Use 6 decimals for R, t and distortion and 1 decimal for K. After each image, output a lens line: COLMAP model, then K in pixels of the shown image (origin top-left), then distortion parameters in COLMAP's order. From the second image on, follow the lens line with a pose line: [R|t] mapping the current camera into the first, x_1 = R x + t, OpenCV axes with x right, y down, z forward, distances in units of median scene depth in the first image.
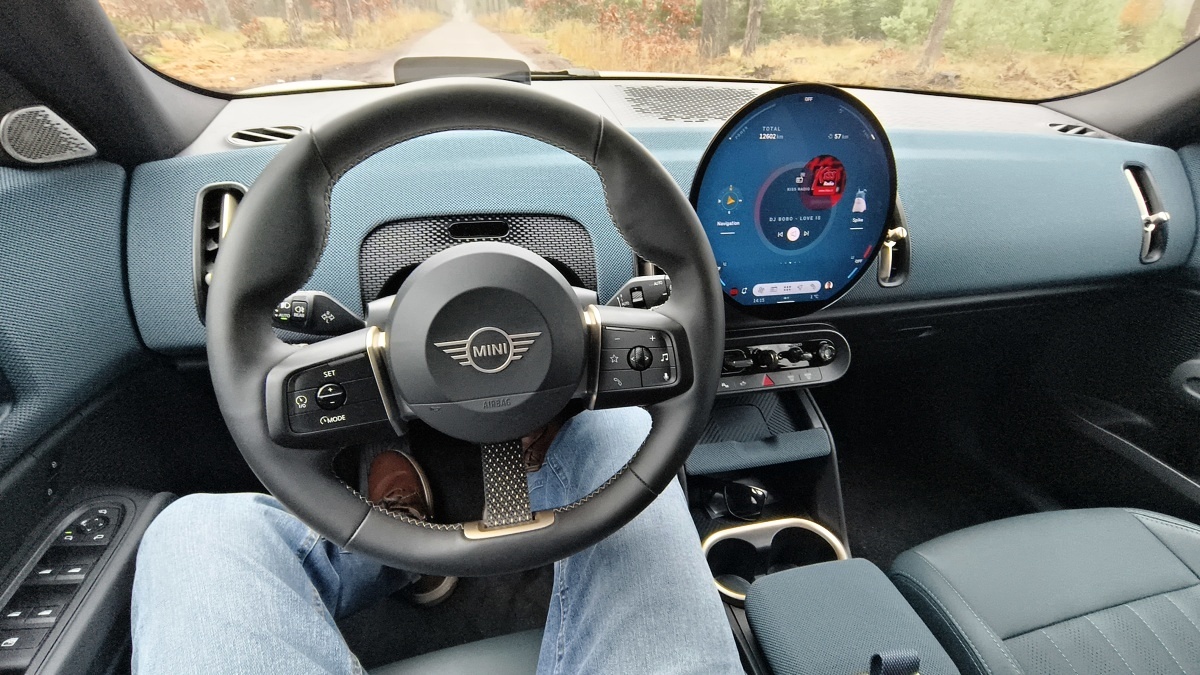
lens RADIAL K [[551.0, 0, 600.0], [0, 551.0, 337.5], [0, 0, 1]] dist [-0.002408, 0.000298]
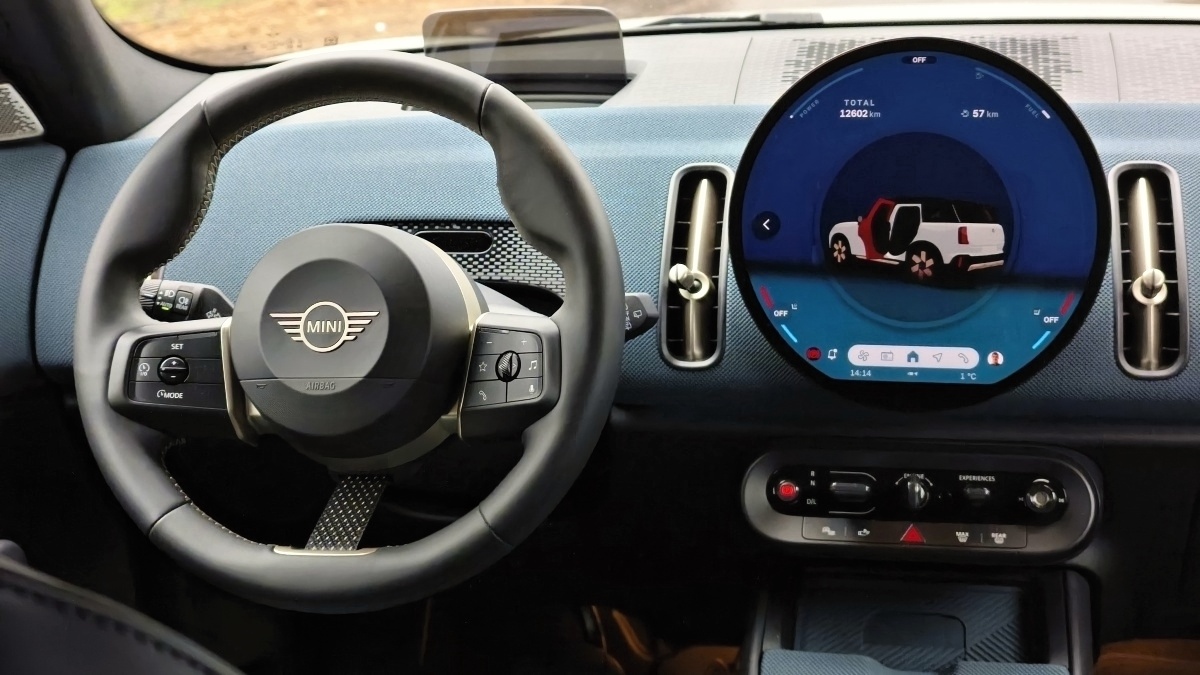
lens RADIAL K [[1720.6, 0, 619.0], [0, 1720.6, 288.9], [0, 0, 1]] dist [0.021621, -0.049798]
pose [[0.912868, 0.035058, -0.406748, 0.861440], [-0.144544, 0.959525, -0.241699, 0.356790], [0.381811, 0.279432, 0.880987, -0.821025]]
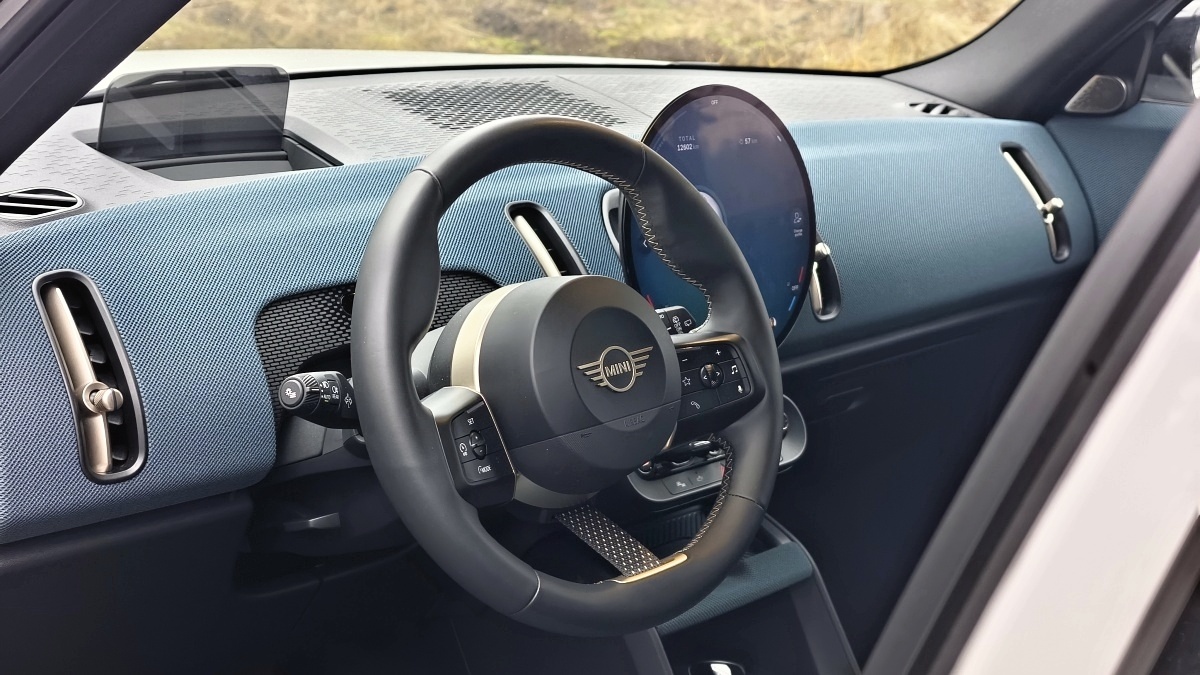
lens RADIAL K [[1720.6, 0, 619.0], [0, 1720.6, 288.9], [0, 0, 1]] dist [0.021621, -0.049798]
pose [[0.846619, -0.117824, 0.518993, -1.100954], [0.252726, 0.947224, -0.197223, 0.306233], [-0.468365, 0.298135, 0.831715, -0.993768]]
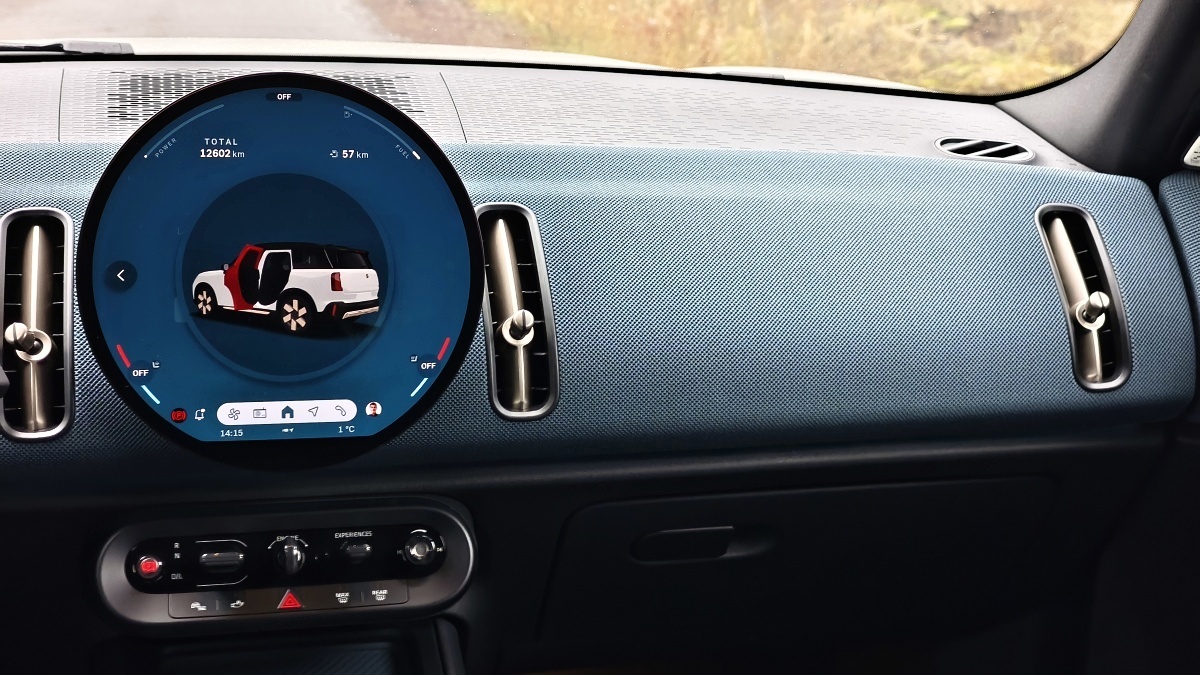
lens RADIAL K [[1720.6, 0, 619.0], [0, 1720.6, 288.9], [0, 0, 1]] dist [0.021621, -0.049798]
pose [[0.999765, -0.003091, 0.021457, 0.685624], [0.009218, 0.956462, -0.291711, 0.323111], [-0.019622, 0.291841, 0.956266, -0.751271]]
